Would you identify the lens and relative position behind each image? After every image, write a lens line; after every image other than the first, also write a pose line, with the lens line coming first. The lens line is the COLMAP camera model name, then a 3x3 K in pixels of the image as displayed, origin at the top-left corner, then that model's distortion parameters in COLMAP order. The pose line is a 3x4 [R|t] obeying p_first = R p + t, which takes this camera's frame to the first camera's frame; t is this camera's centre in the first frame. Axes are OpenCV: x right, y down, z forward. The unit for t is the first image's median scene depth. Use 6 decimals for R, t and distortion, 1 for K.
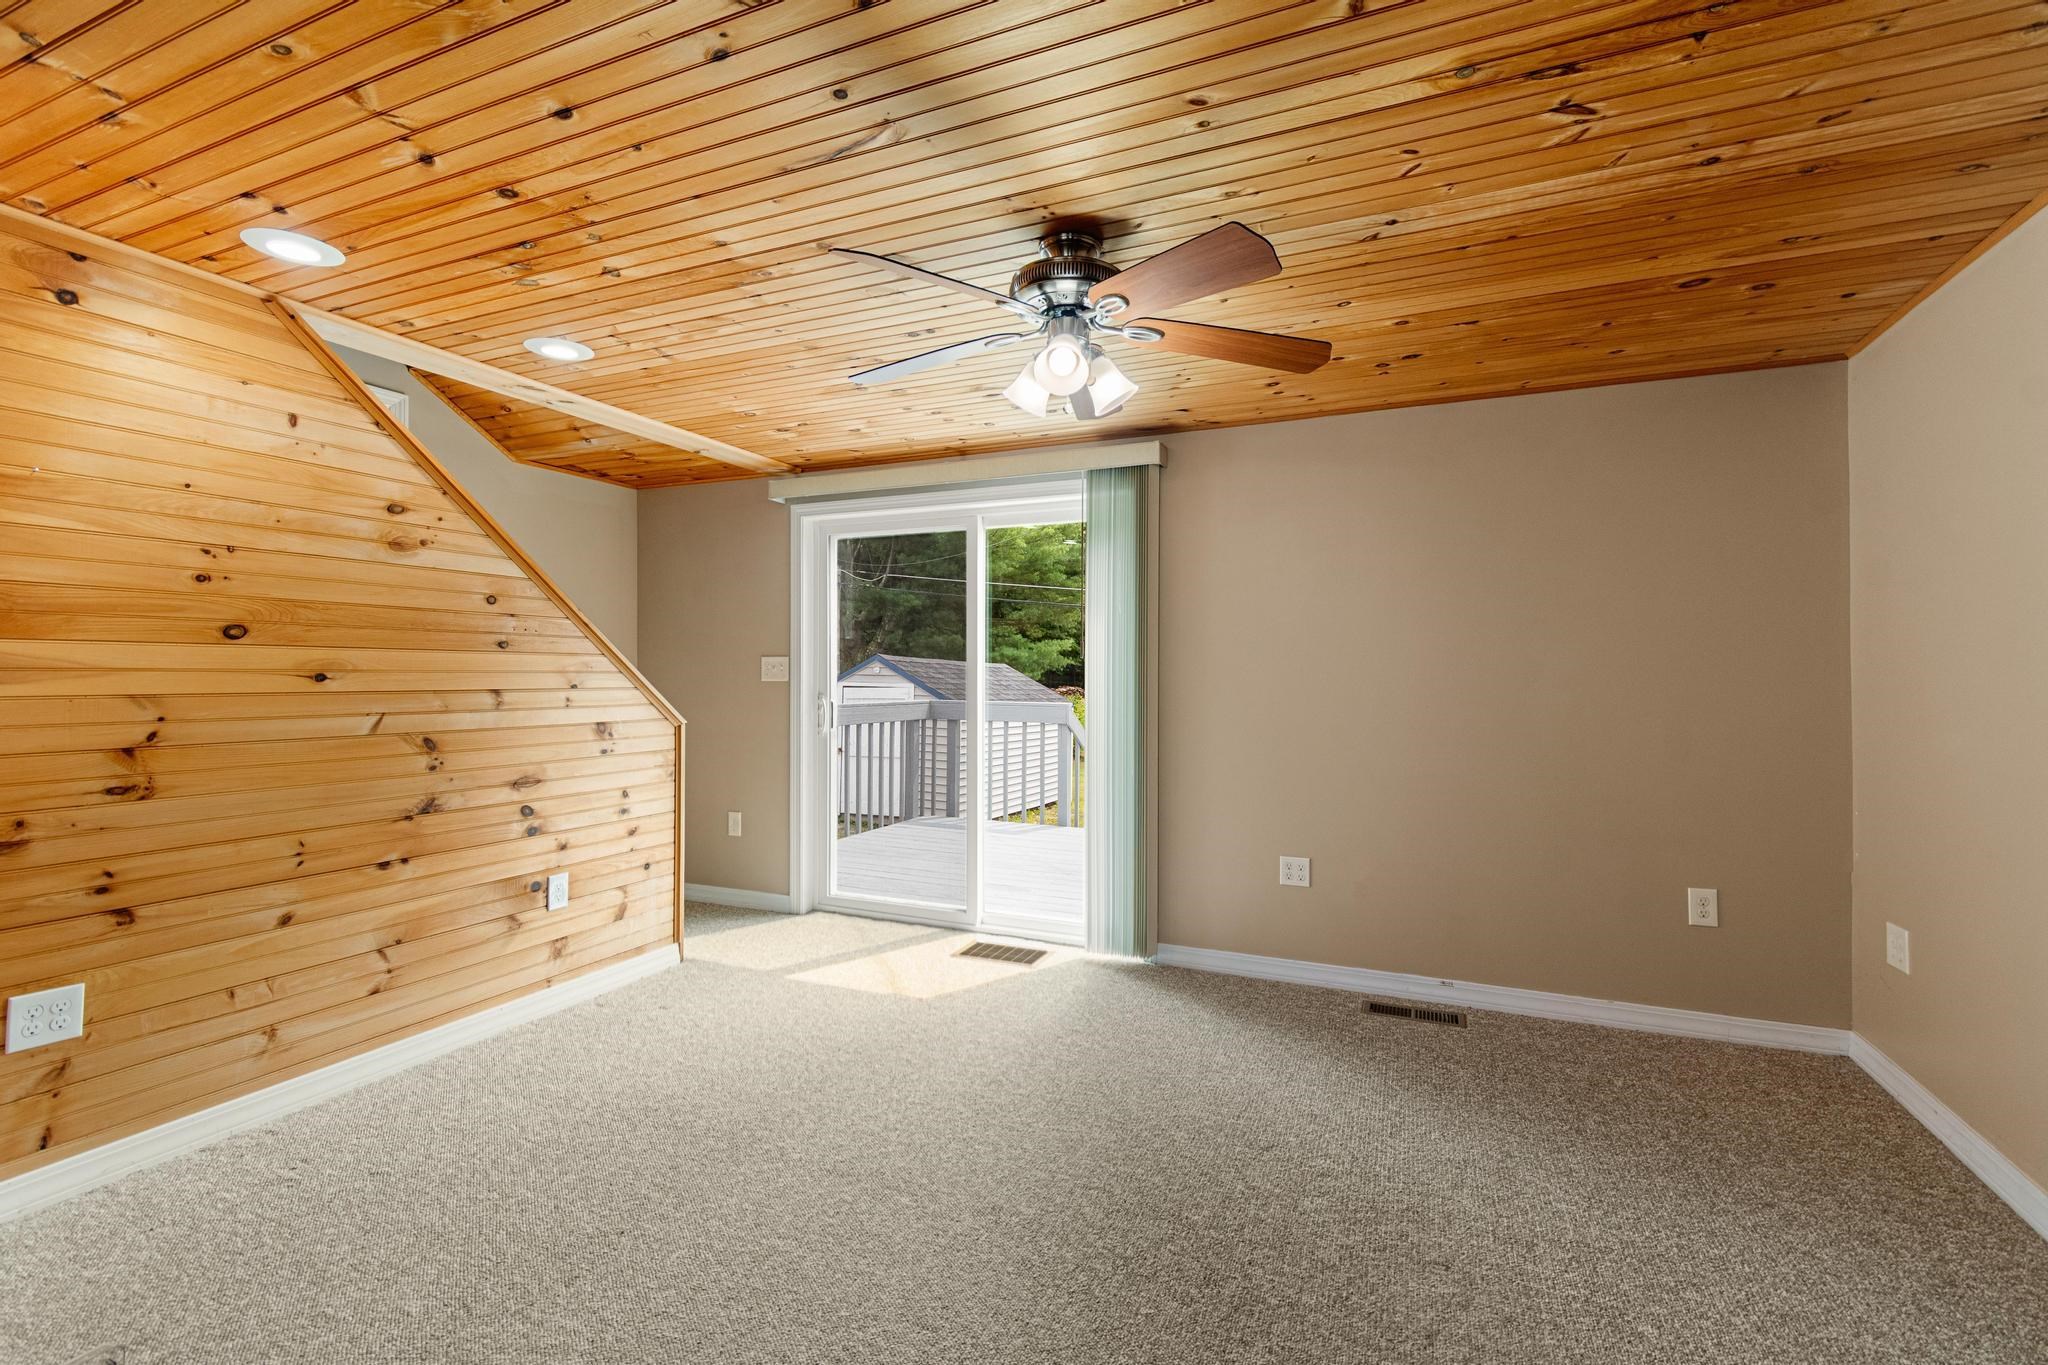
lens RADIAL K [[915.3, 0, 1034.1], [0, 915.3, 672.1], [0, 0, 1]] dist [0.000558, -0.000031]
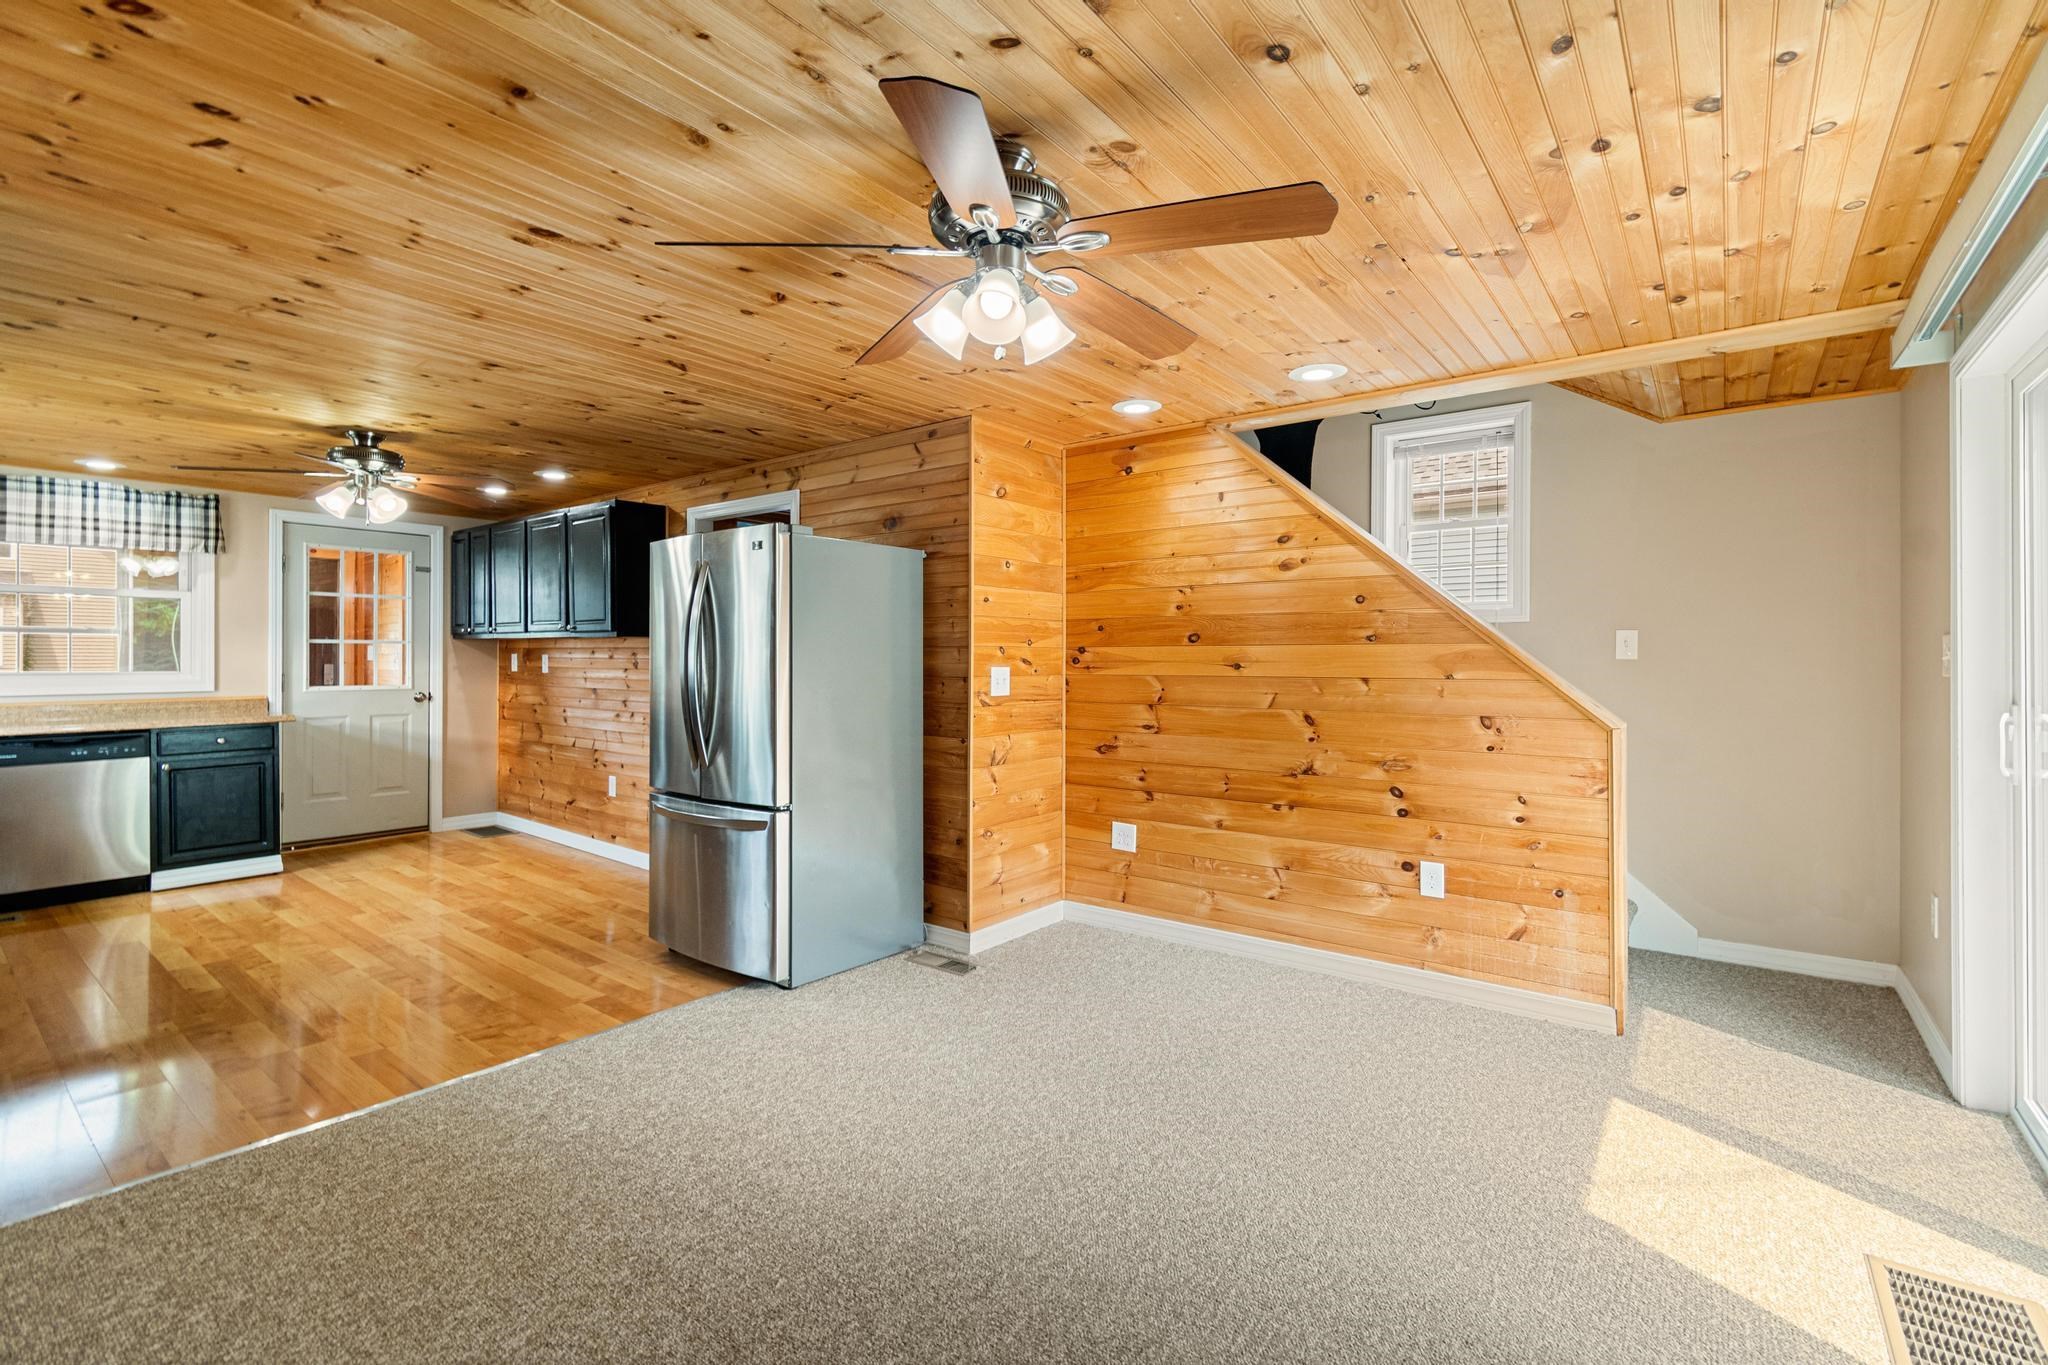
lens RADIAL K [[905.9, 0, 1029.6], [0, 905.9, 660.0], [0, 0, 1]] dist [-0.000660, -0.000319]
pose [[-0.238339, -0.002182, -0.971180, 0.674315], [0.002288, 0.999993, -0.002809, -0.001056], [0.971179, -0.002891, -0.238332, 0.975985]]
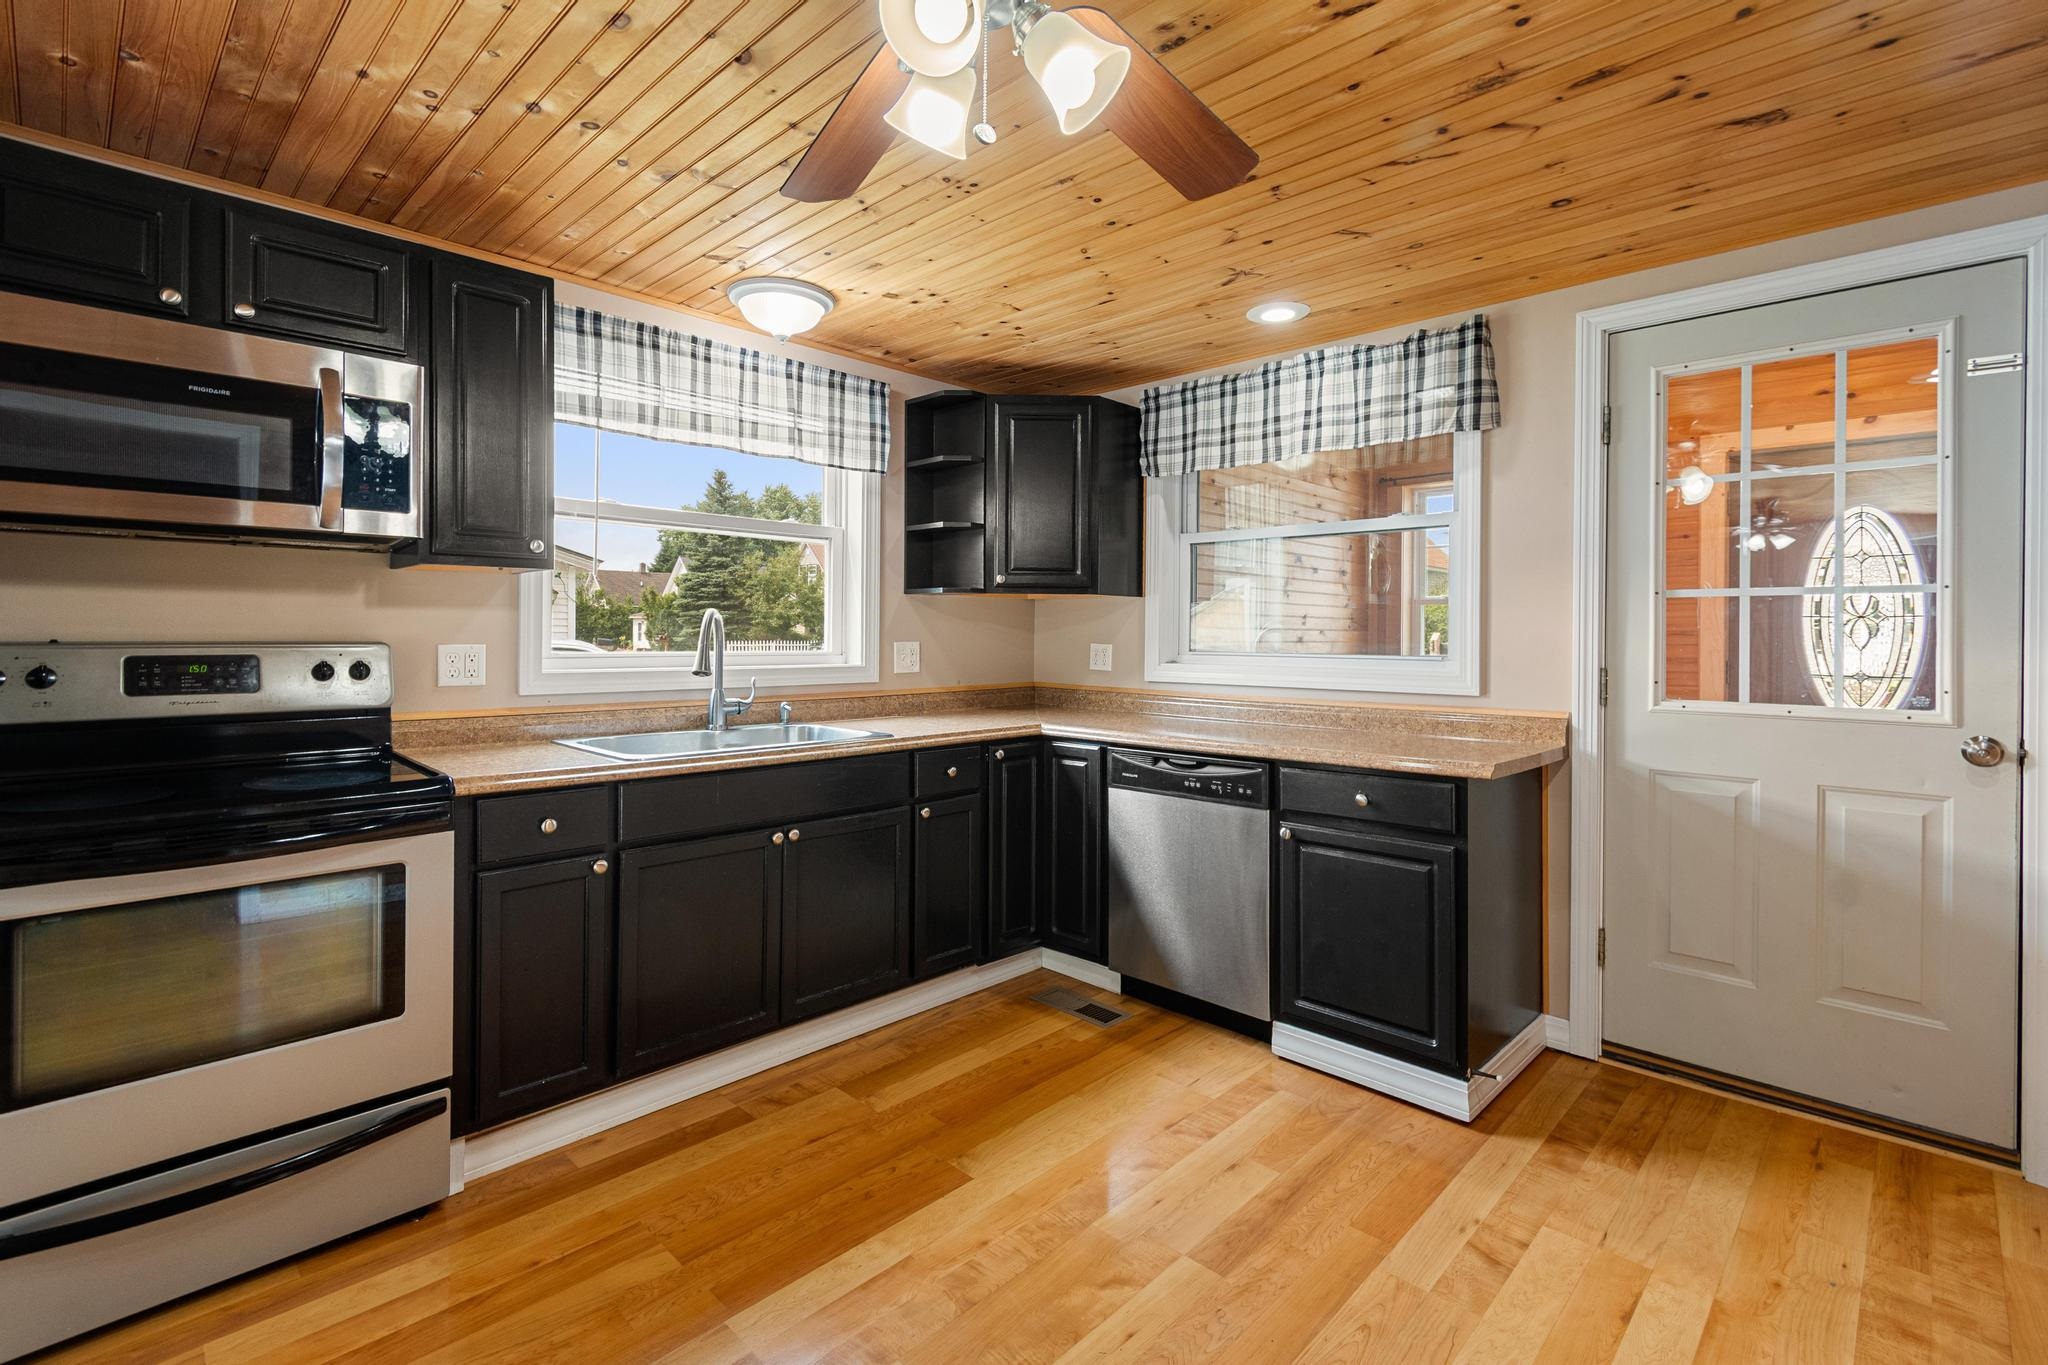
lens RADIAL K [[935.7, 0, 1019.9], [0, 935.7, 634.1], [0, 0, 1]] dist [0.000624, -0.000060]
pose [[-0.938217, -0.011092, 0.345870, -0.702110], [-0.014236, 0.999877, -0.006552, 0.000888], [-0.345755, -0.011071, -0.938260, -0.054333]]
